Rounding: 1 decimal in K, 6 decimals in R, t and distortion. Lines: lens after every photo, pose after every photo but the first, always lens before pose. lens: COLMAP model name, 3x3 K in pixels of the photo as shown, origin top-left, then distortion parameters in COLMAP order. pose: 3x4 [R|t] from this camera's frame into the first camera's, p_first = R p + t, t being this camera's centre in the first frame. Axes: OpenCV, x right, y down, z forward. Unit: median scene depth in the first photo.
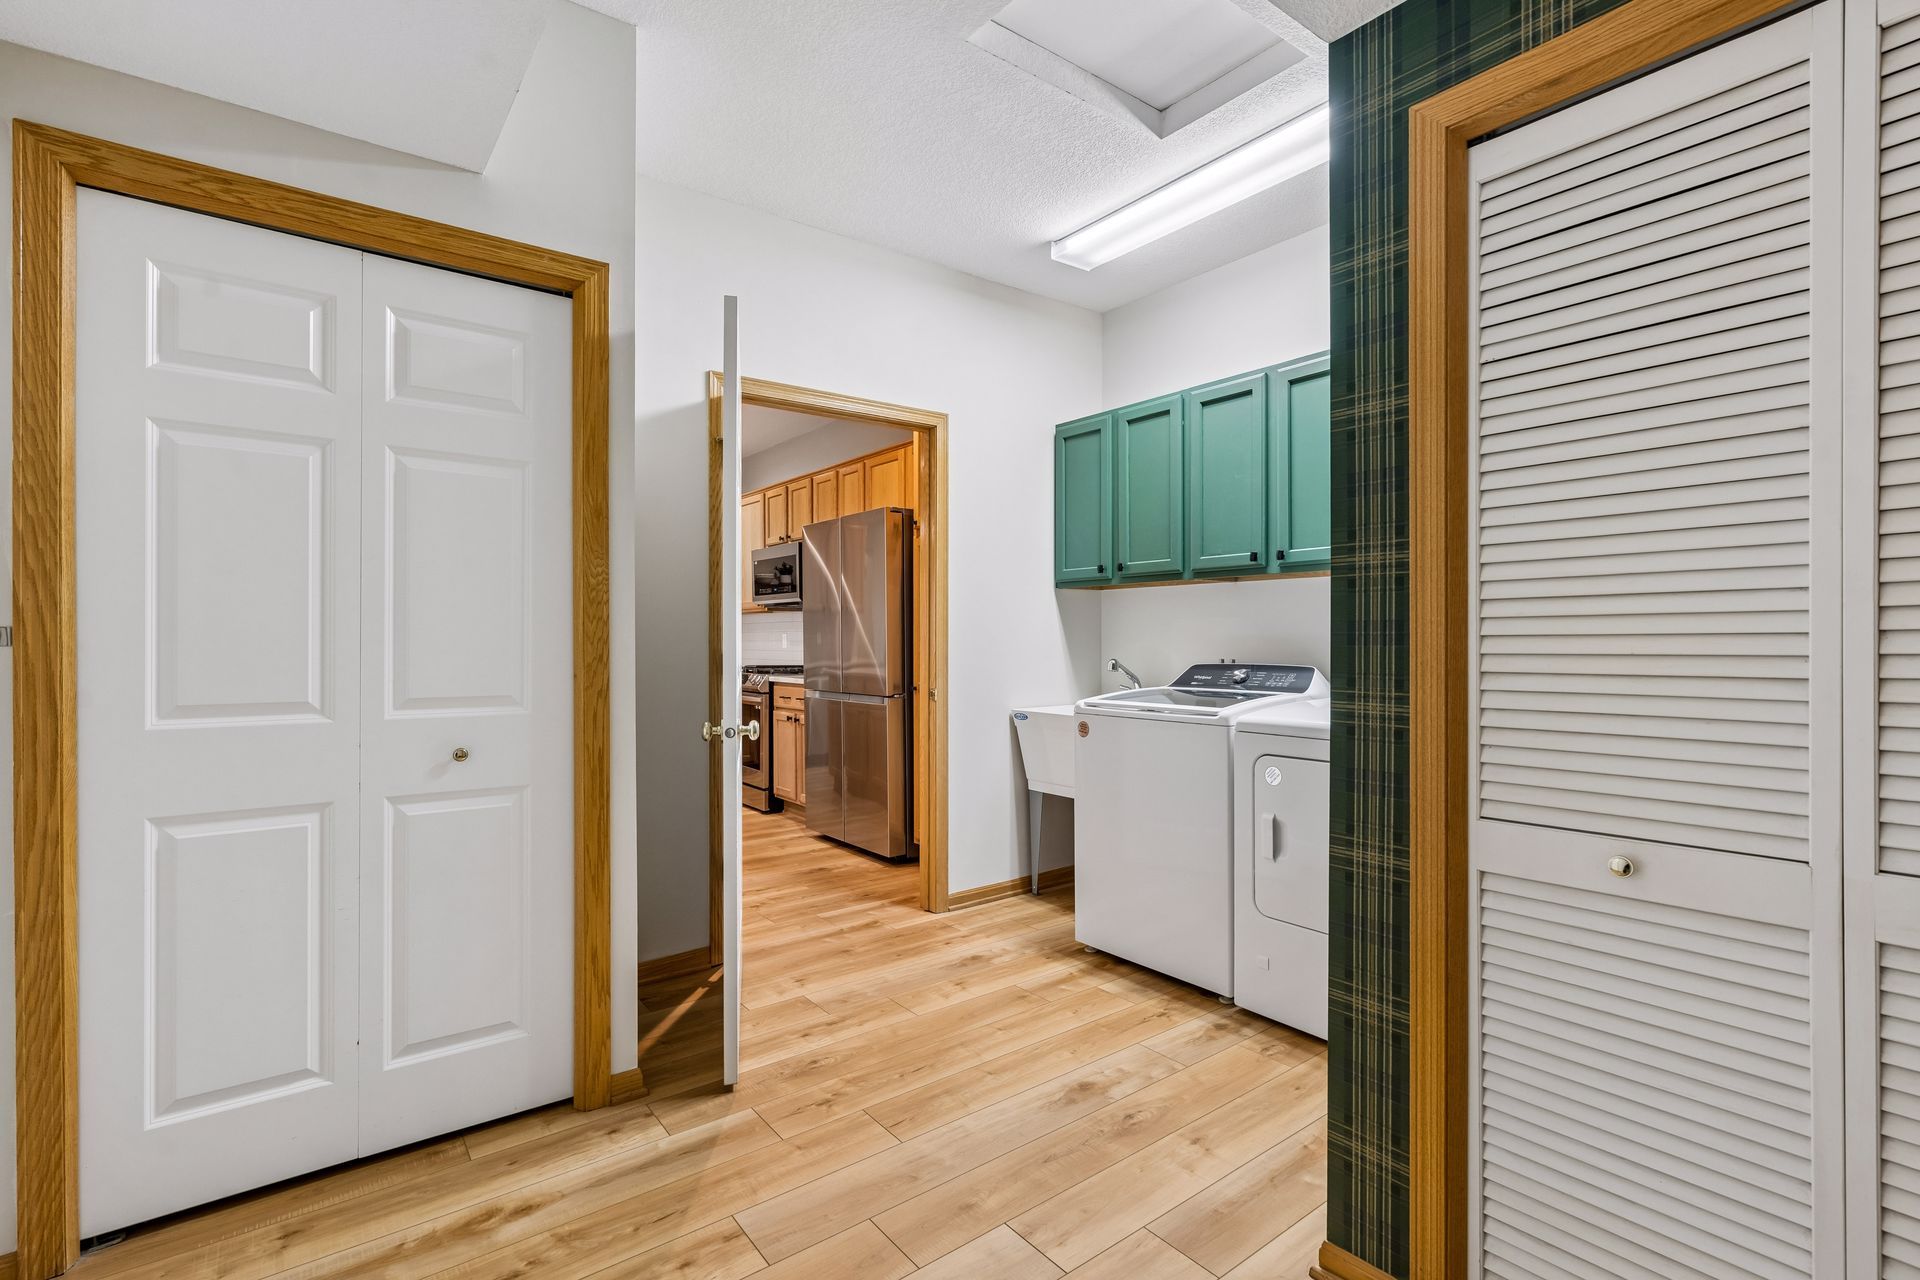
lens RADIAL K [[865.9, 0, 947.2], [0, 865.9, 640.5], [0, 0, 1]] dist [-0.002675, -0.000226]
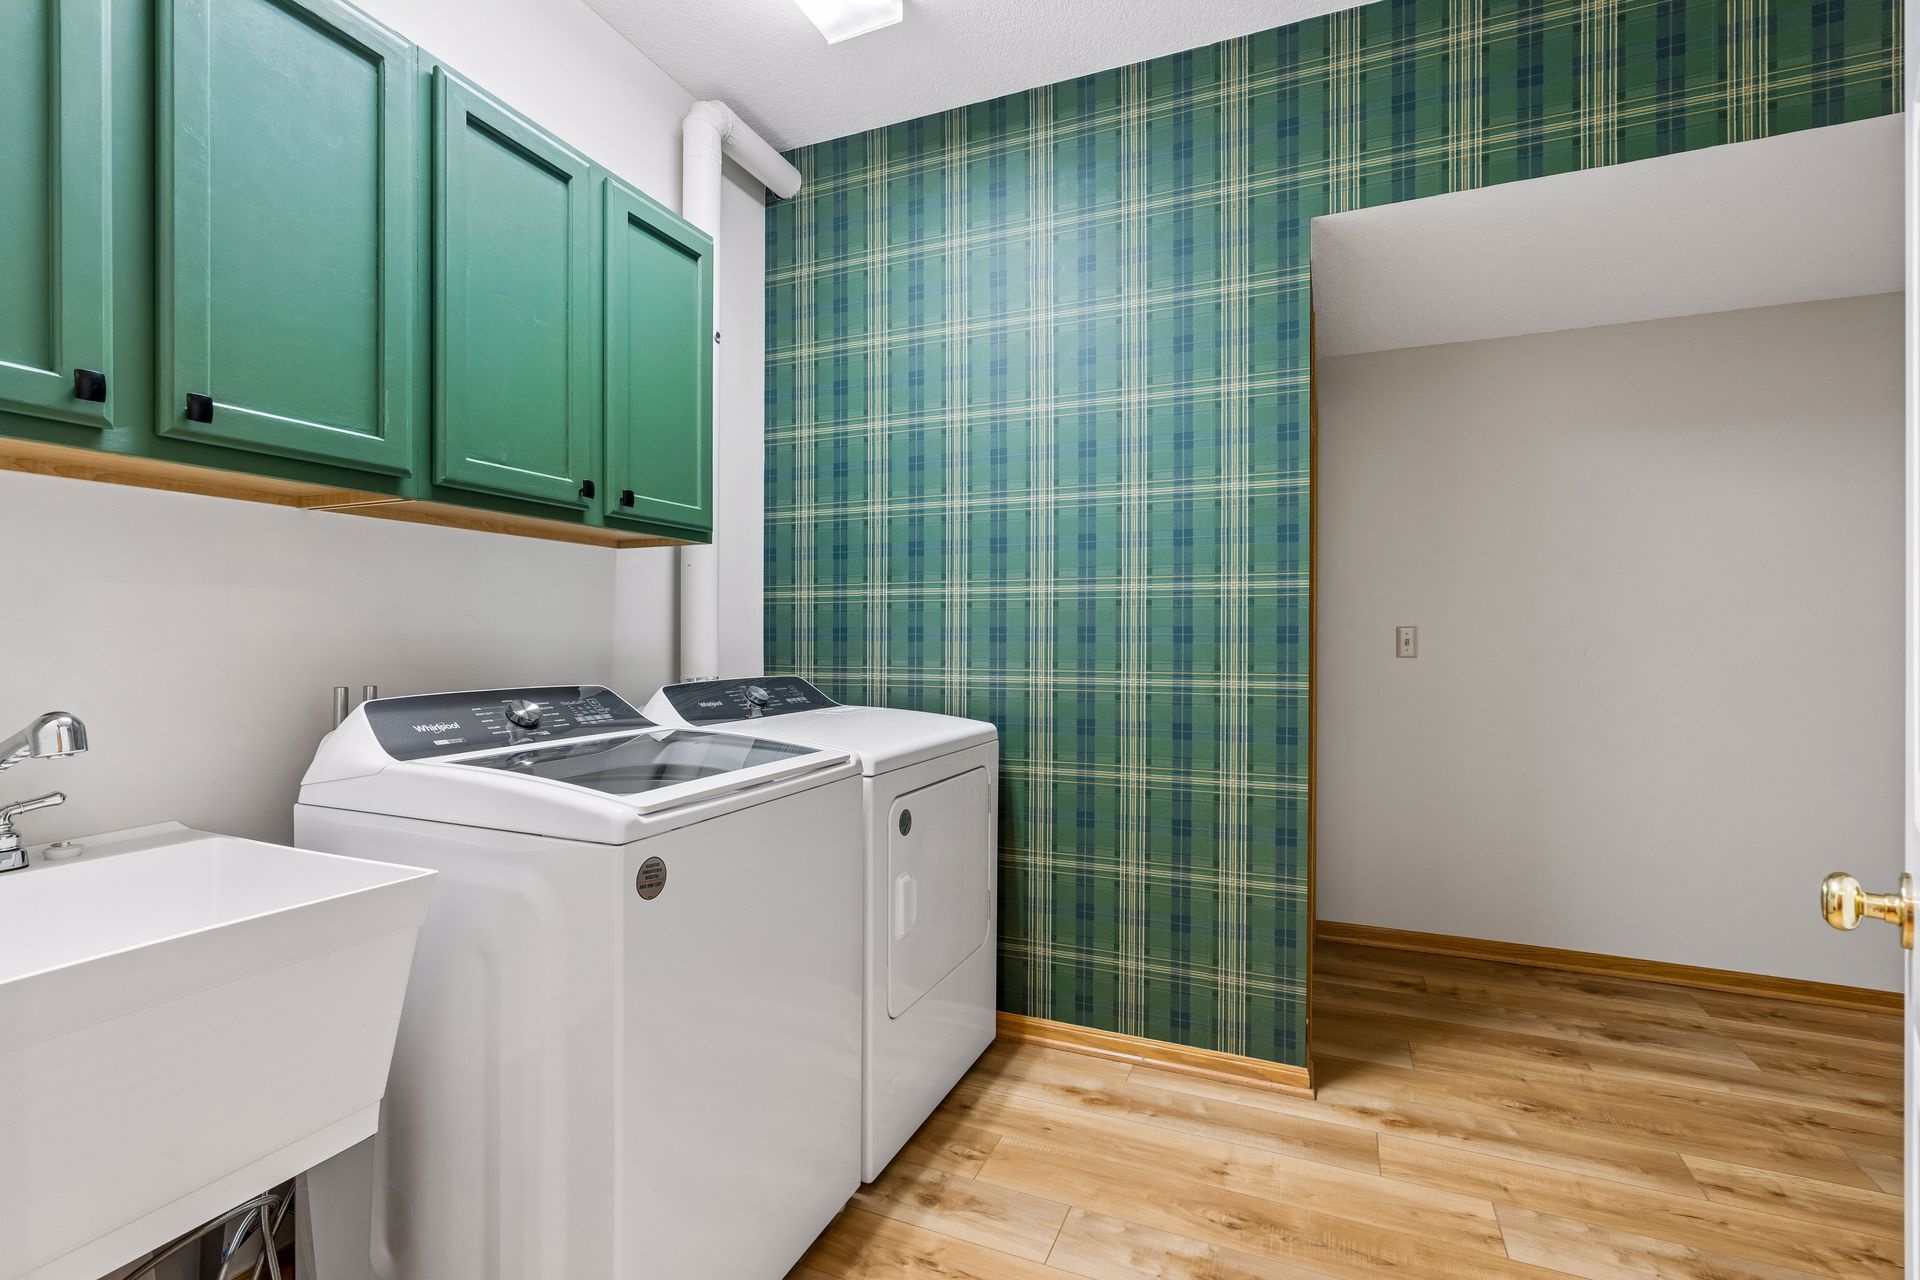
lens RADIAL K [[865.9, 0, 942.9], [0, 865.9, 622.5], [0, 0, 1]] dist [-0.002675, -0.000226]
pose [[-0.485305, 0.008183, 0.874307, -0.335113], [0.007744, 0.999957, -0.005061, -0.026863], [-0.874311, 0.004315, -0.485347, 1.415028]]
